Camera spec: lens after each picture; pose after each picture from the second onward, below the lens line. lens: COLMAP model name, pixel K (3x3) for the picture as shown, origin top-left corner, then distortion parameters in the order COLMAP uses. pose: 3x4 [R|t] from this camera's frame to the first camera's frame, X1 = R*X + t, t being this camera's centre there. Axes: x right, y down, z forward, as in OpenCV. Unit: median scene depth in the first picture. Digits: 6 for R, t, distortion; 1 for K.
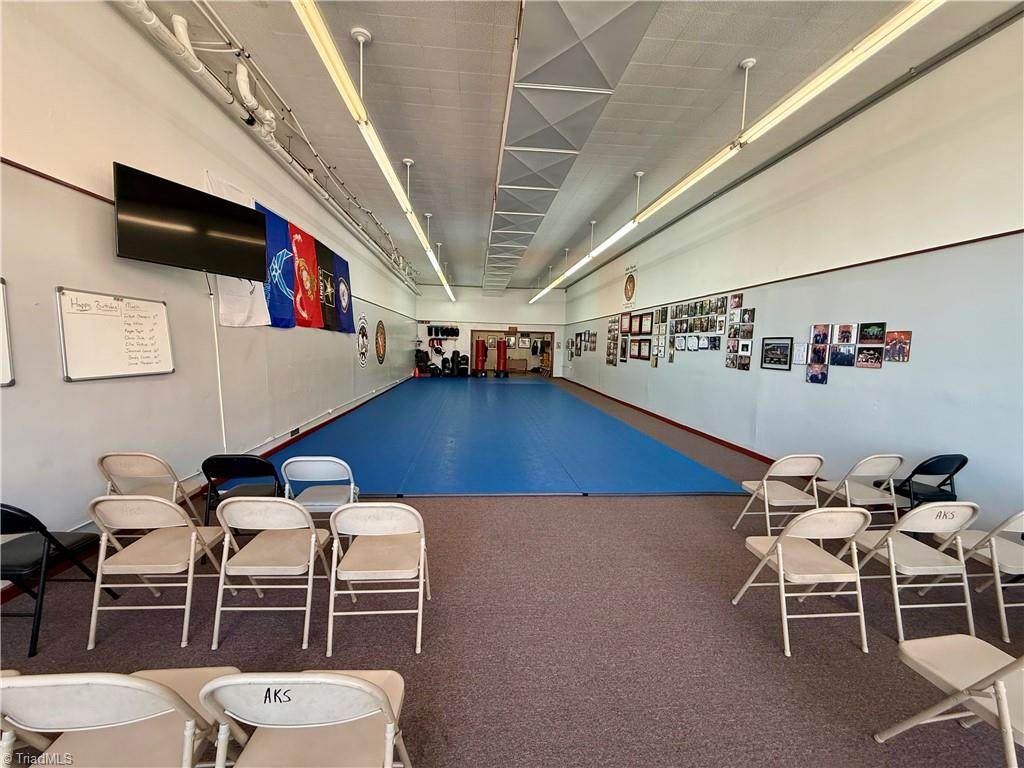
lens RADIAL K [[408.6, 0, 509.1], [0, 408.6, 383.6], [0, 0, 1]] dist [-0.000188, 0.000156]
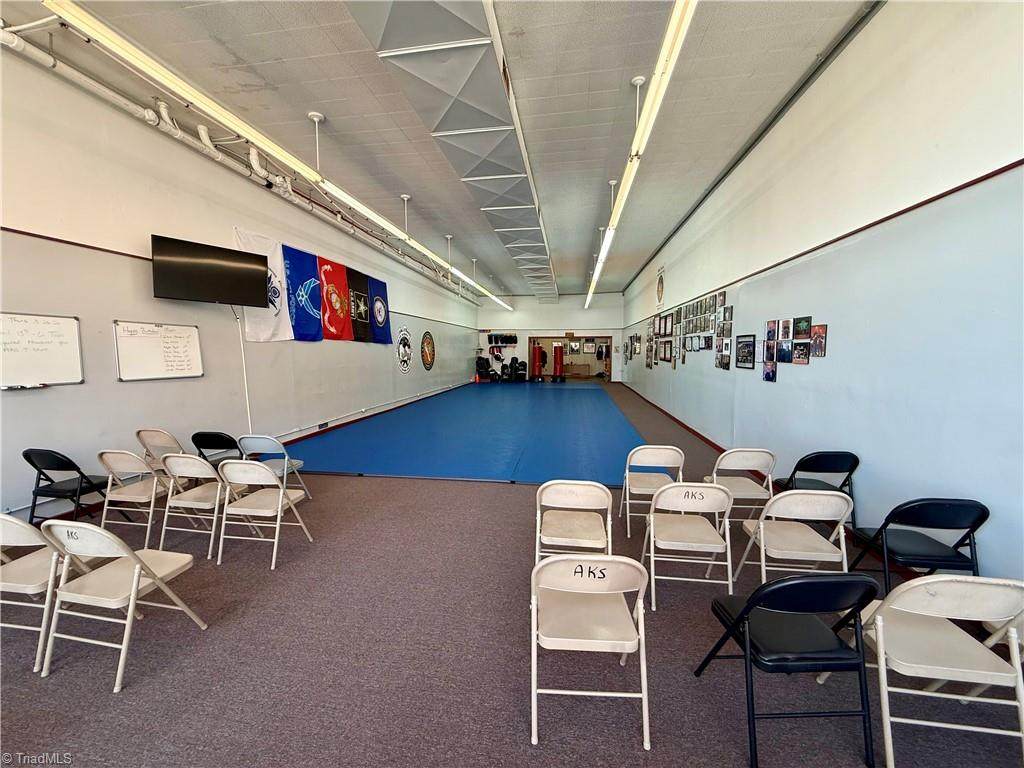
lens RADIAL K [[408.6, 0, 508.1], [0, 408.6, 383.6], [0, 0, 1]] dist [-0.000188, 0.000156]
pose [[0.972199, -0.007240, -0.234044, 0.454634], [0.003327, 0.999848, -0.017111, 0.022269], [0.234132, 0.015856, 0.972075, -0.096281]]
